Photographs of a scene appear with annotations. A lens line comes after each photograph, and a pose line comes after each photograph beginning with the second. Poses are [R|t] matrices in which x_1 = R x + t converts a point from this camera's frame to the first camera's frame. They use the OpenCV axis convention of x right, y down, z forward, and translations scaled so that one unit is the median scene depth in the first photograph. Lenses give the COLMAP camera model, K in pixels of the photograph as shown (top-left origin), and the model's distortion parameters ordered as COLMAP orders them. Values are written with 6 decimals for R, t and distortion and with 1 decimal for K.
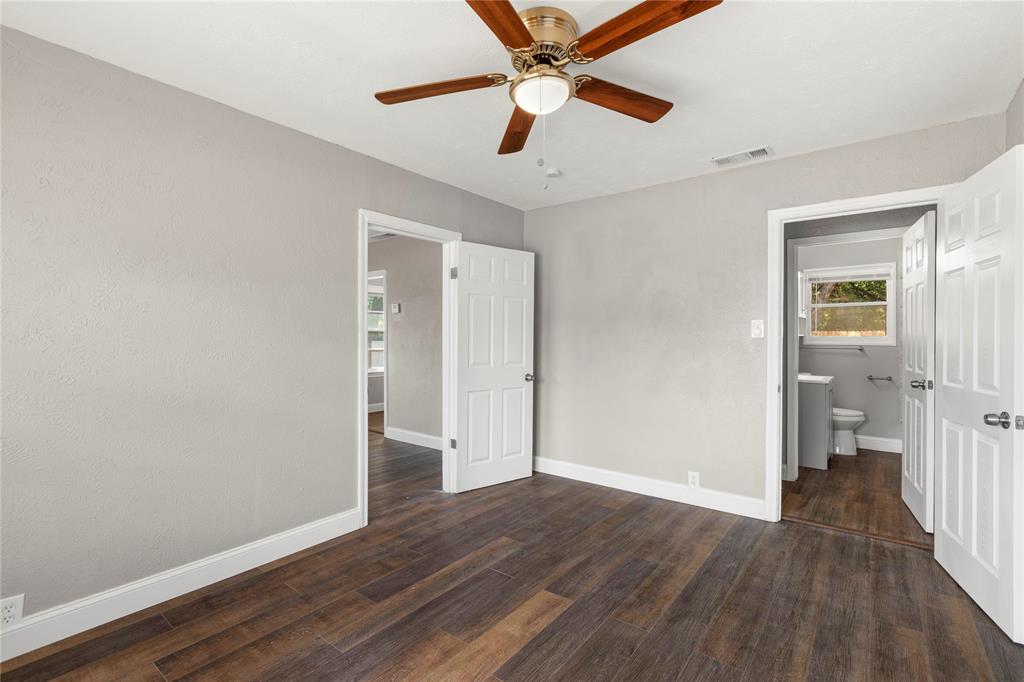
lens RADIAL K [[464.0, 0, 506.9], [0, 464.0, 340.9], [0, 0, 1]] dist [-0.000465, -0.000081]
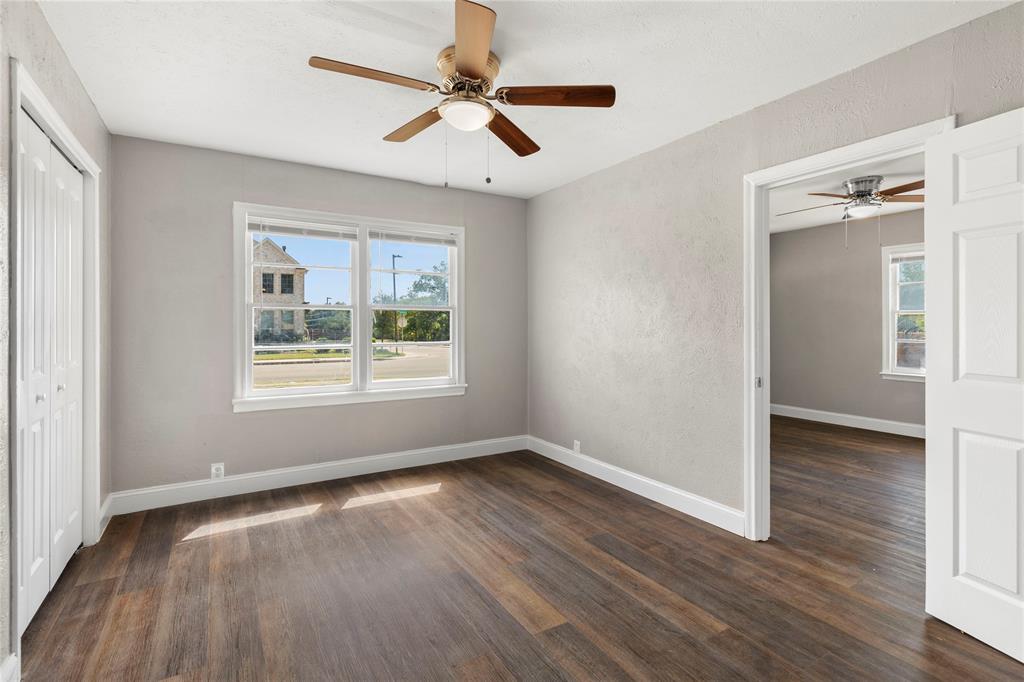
lens RADIAL K [[464.0, 0, 506.9], [0, 464.0, 340.9], [0, 0, 1]] dist [-0.000465, -0.000081]
pose [[-0.333574, 0.040735, -0.941843, 0.747601], [-0.005933, 0.998956, 0.045306, -0.009680], [0.942705, 0.020701, -0.332984, 0.980034]]
